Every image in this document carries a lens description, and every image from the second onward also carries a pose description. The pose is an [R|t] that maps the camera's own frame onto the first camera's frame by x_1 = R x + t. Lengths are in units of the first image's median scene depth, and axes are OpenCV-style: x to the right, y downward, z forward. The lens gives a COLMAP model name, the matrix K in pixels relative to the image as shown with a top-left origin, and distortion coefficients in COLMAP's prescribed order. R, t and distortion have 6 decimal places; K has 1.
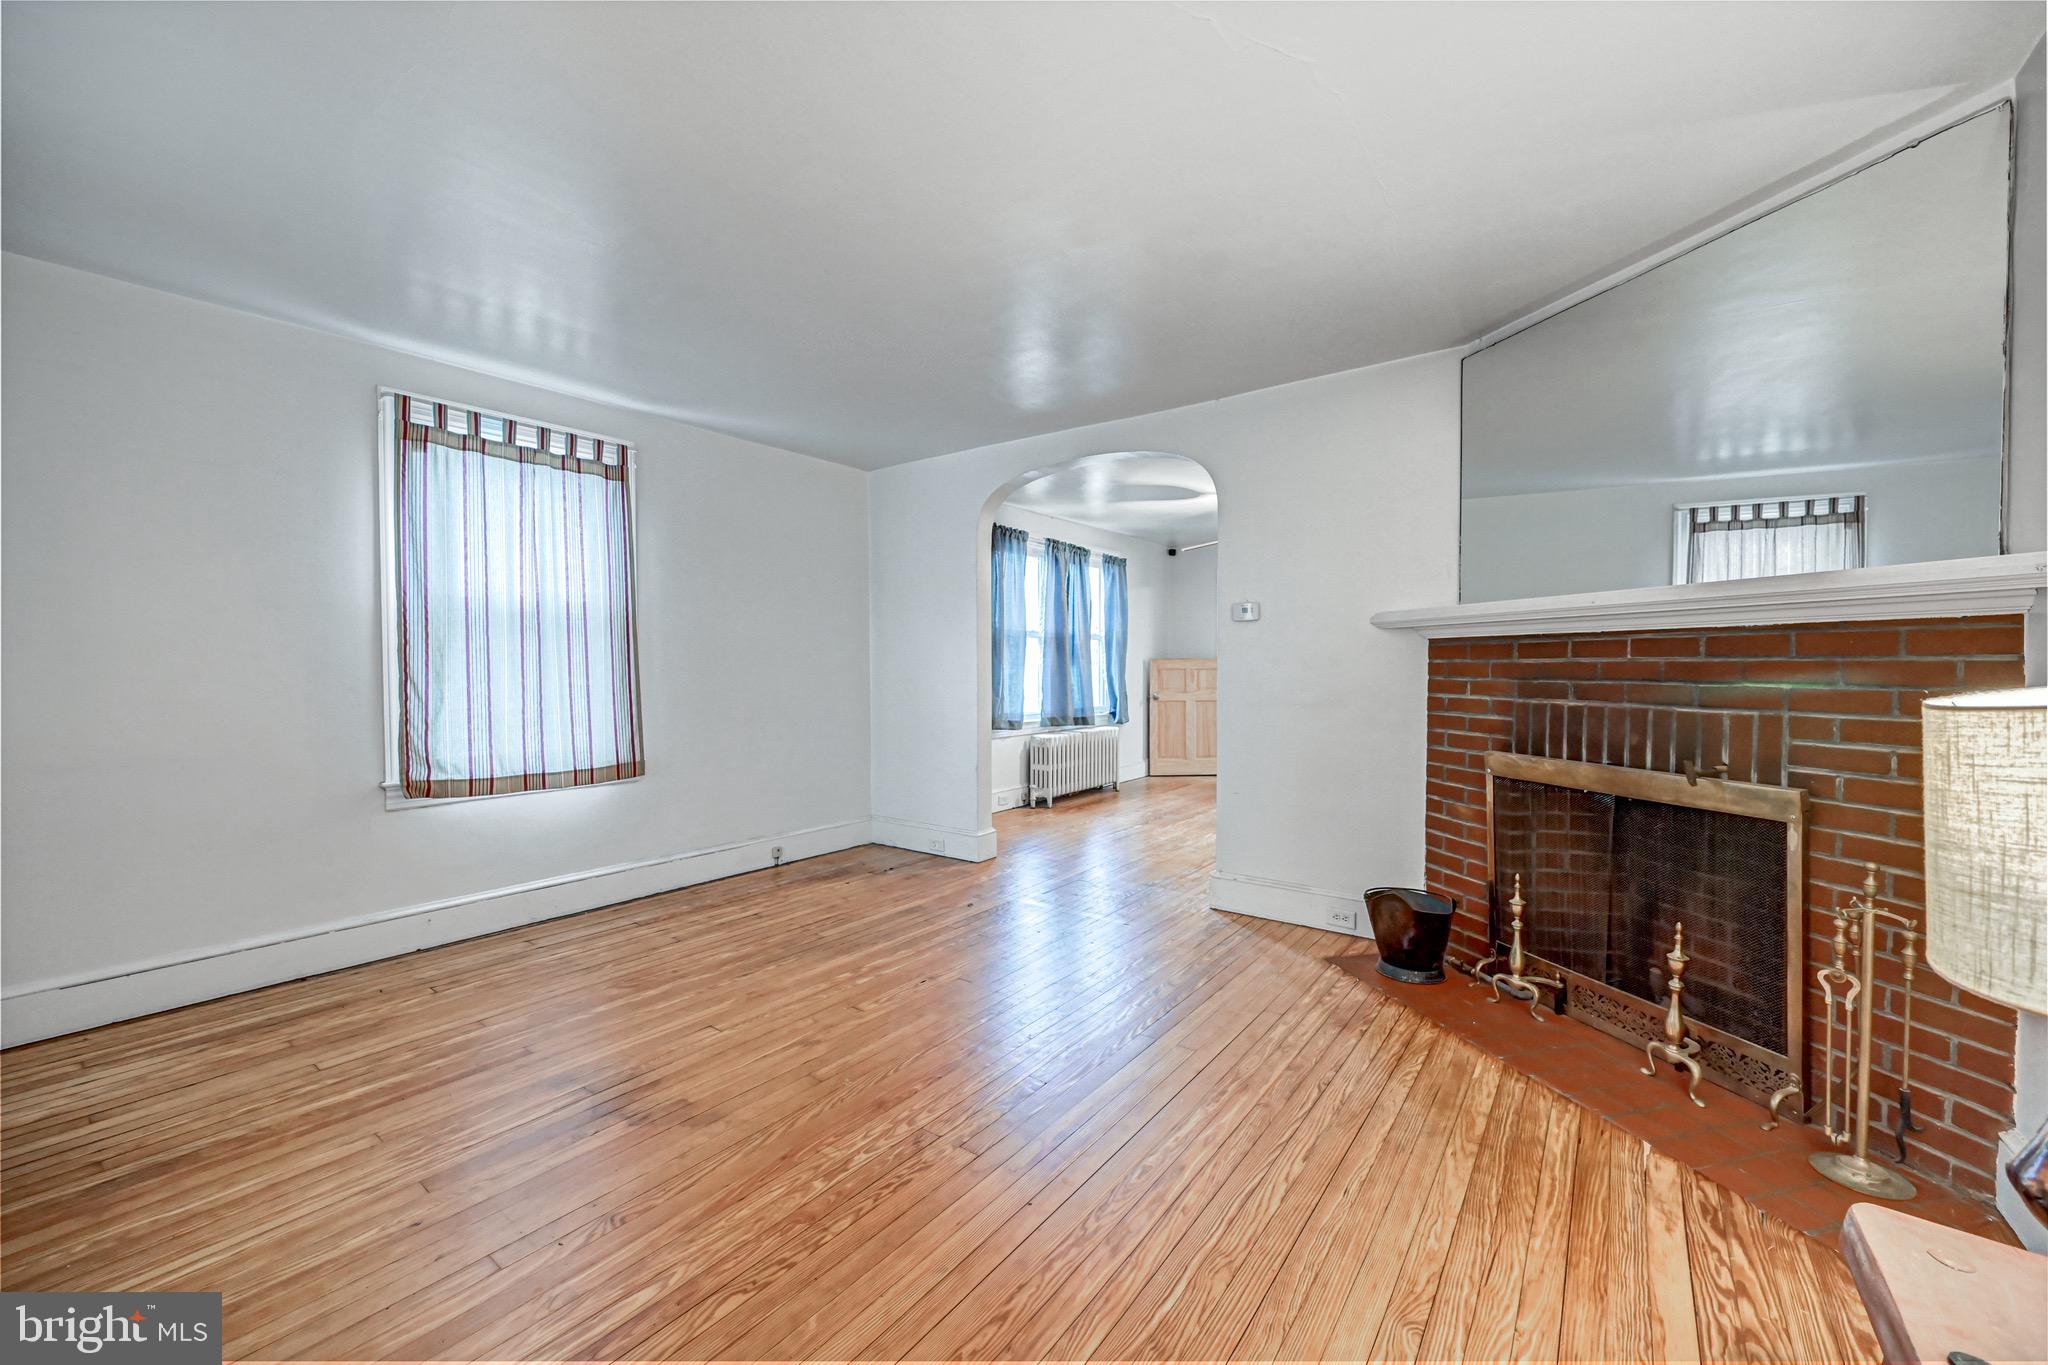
lens RADIAL K [[805.5, 0, 1024.0], [0, 805.5, 682.5], [0, 0, 1]] dist [0.000014, 0.000045]
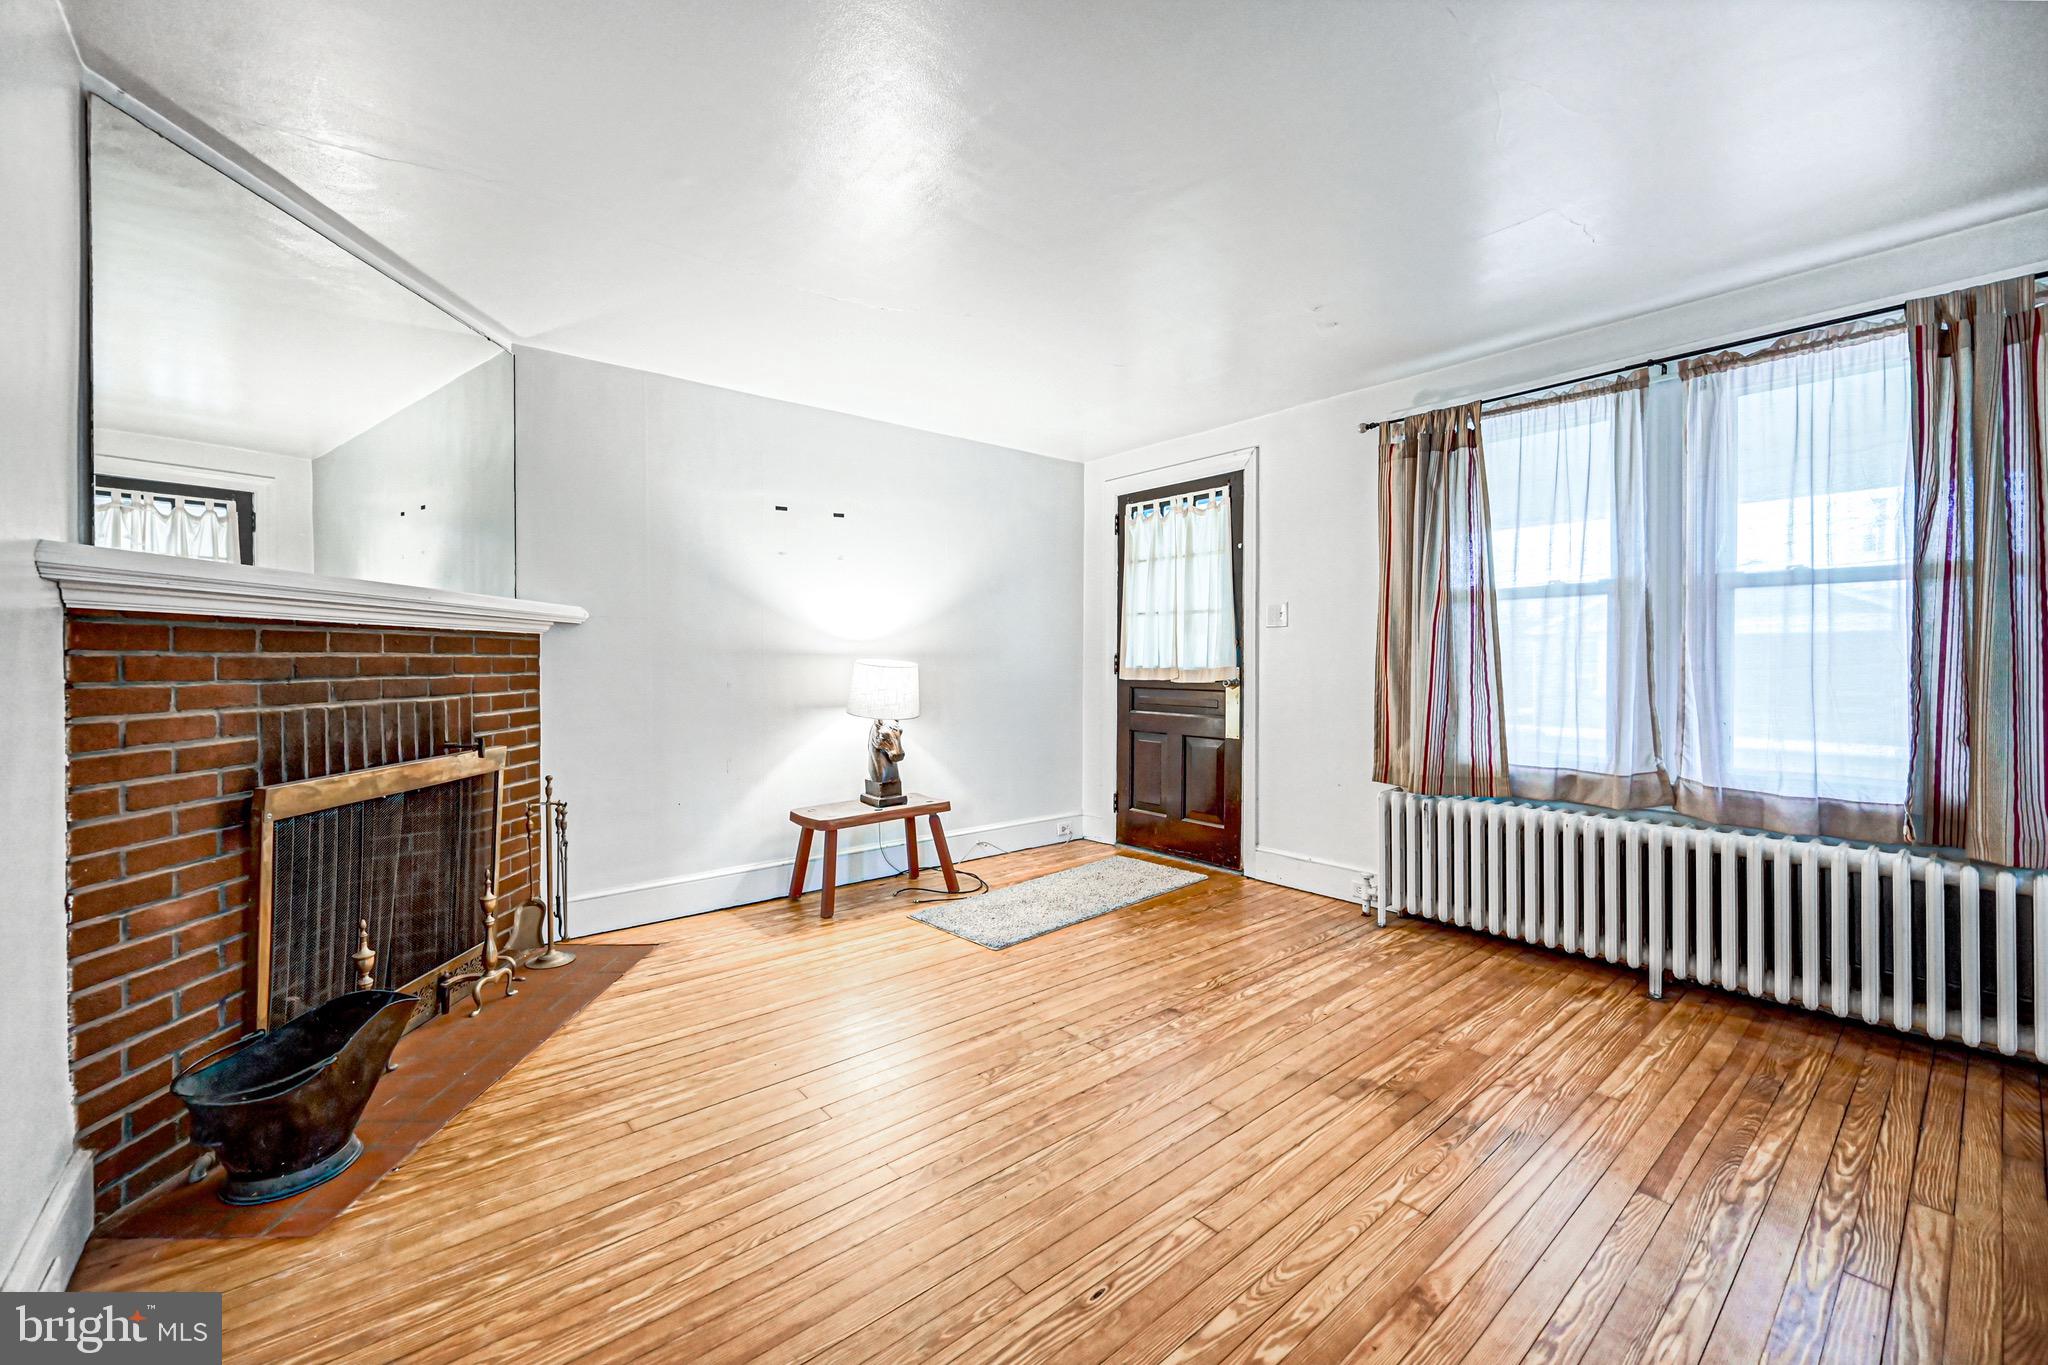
lens RADIAL K [[822.5, 0, 1011.2], [0, 822.5, 666.3], [0, 0, 1]] dist [-0.000801, -0.000117]
pose [[-0.971547, 0.000555, 0.236845, -0.176681], [0.007922, 0.999514, 0.030151, -0.029564], [-0.236713, 0.031169, -0.971079, 1.365532]]
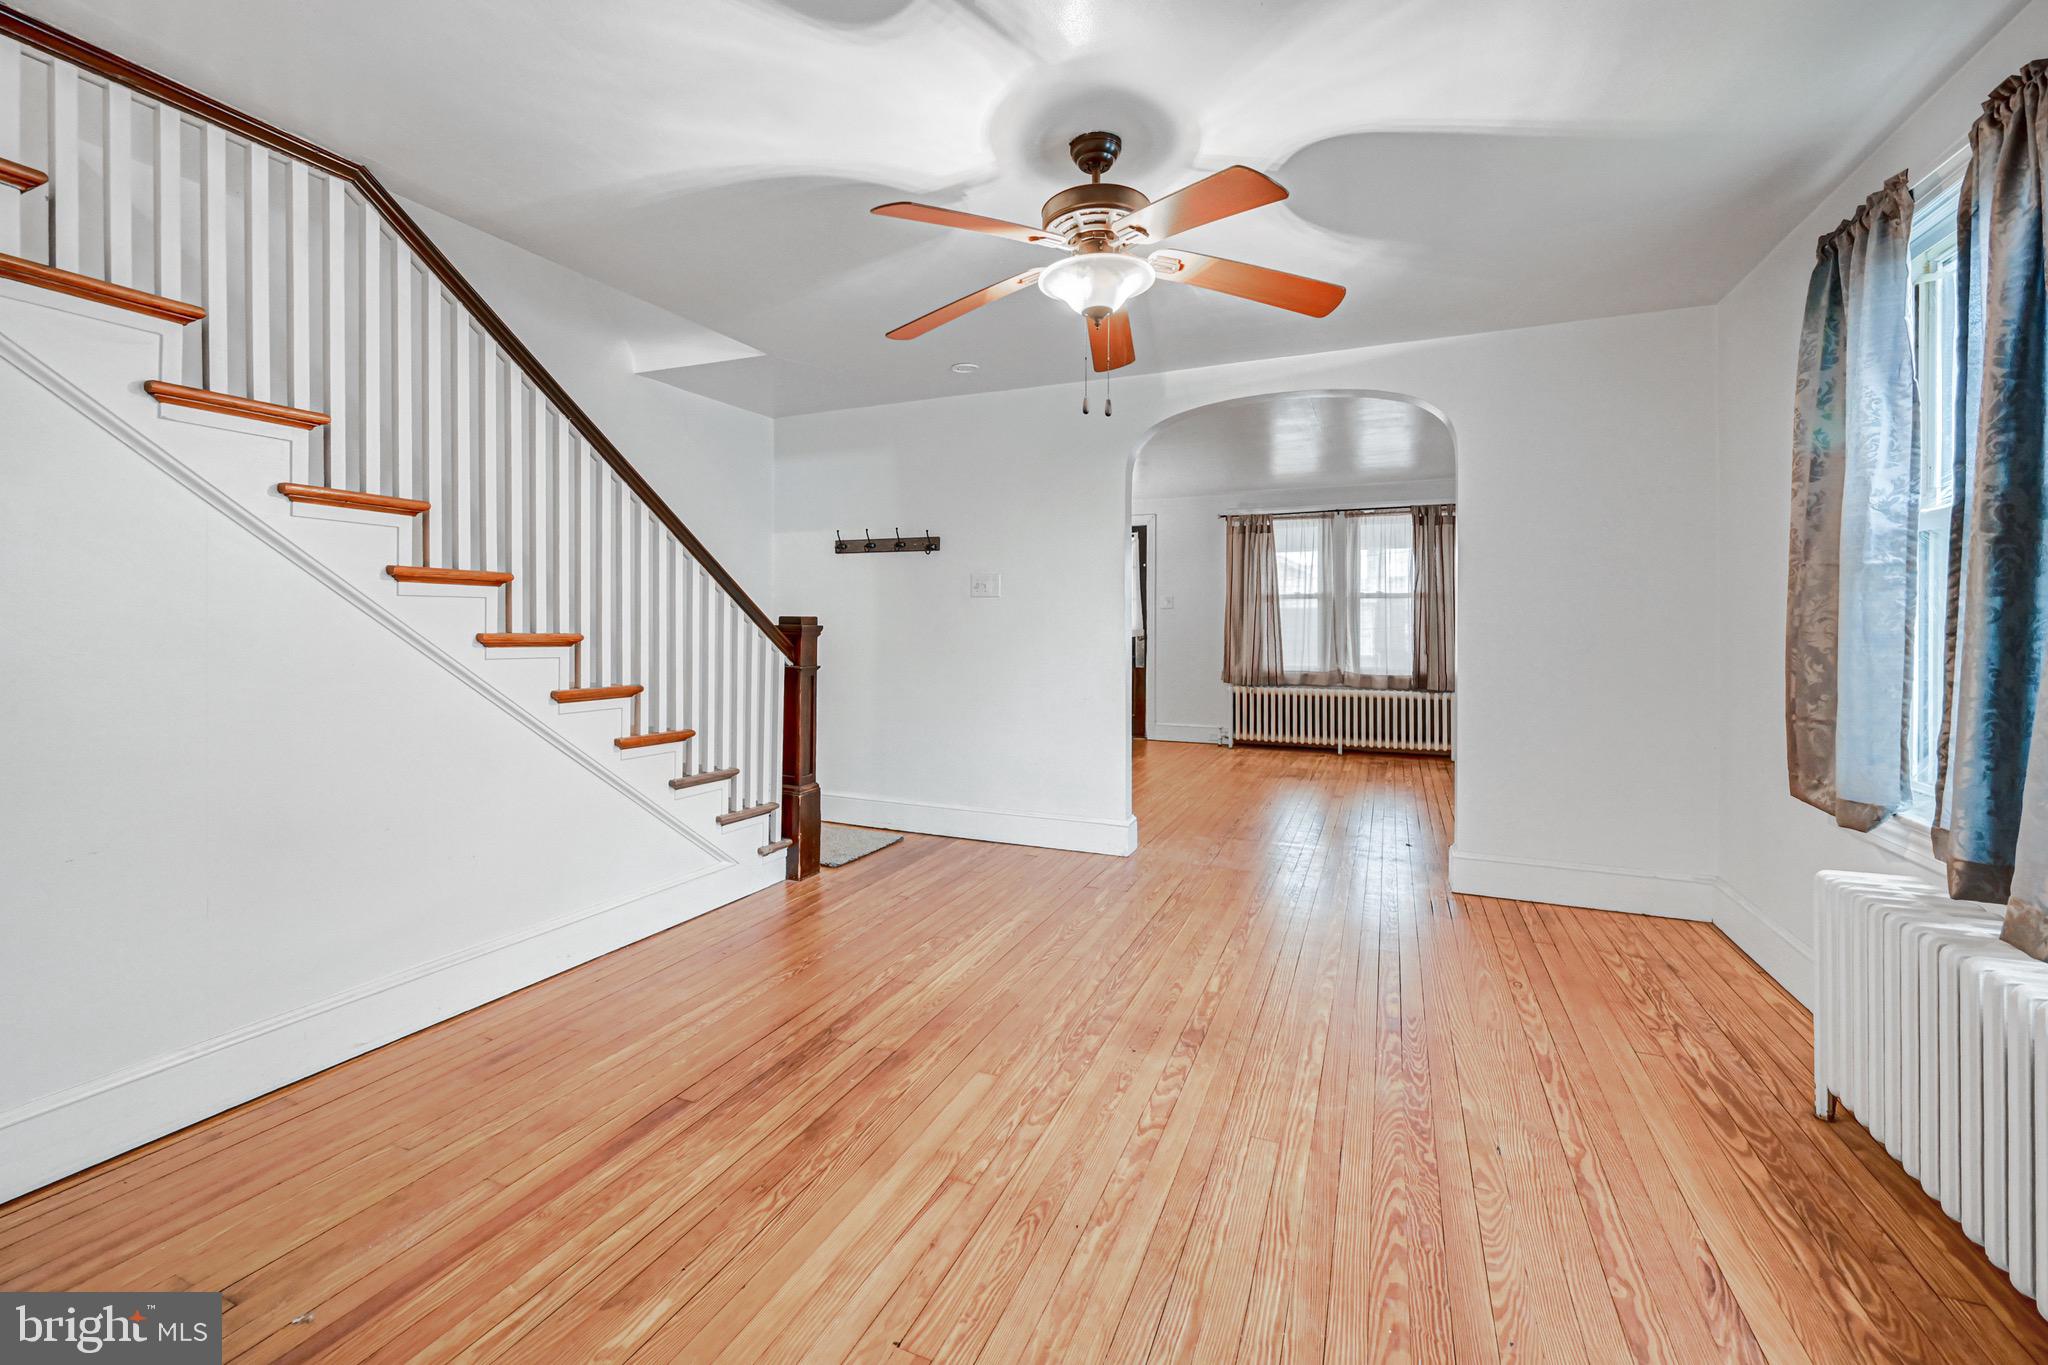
lens RADIAL K [[868.2, 0, 995.1], [0, 868.2, 626.9], [0, 0, 1]] dist [-0.003253, -0.000106]
pose [[-0.978169, 0.002467, -0.207795, 0.783627], [-0.002721, 0.999692, 0.024676, -0.057086], [0.207792, 0.024703, -0.977861, 2.487226]]
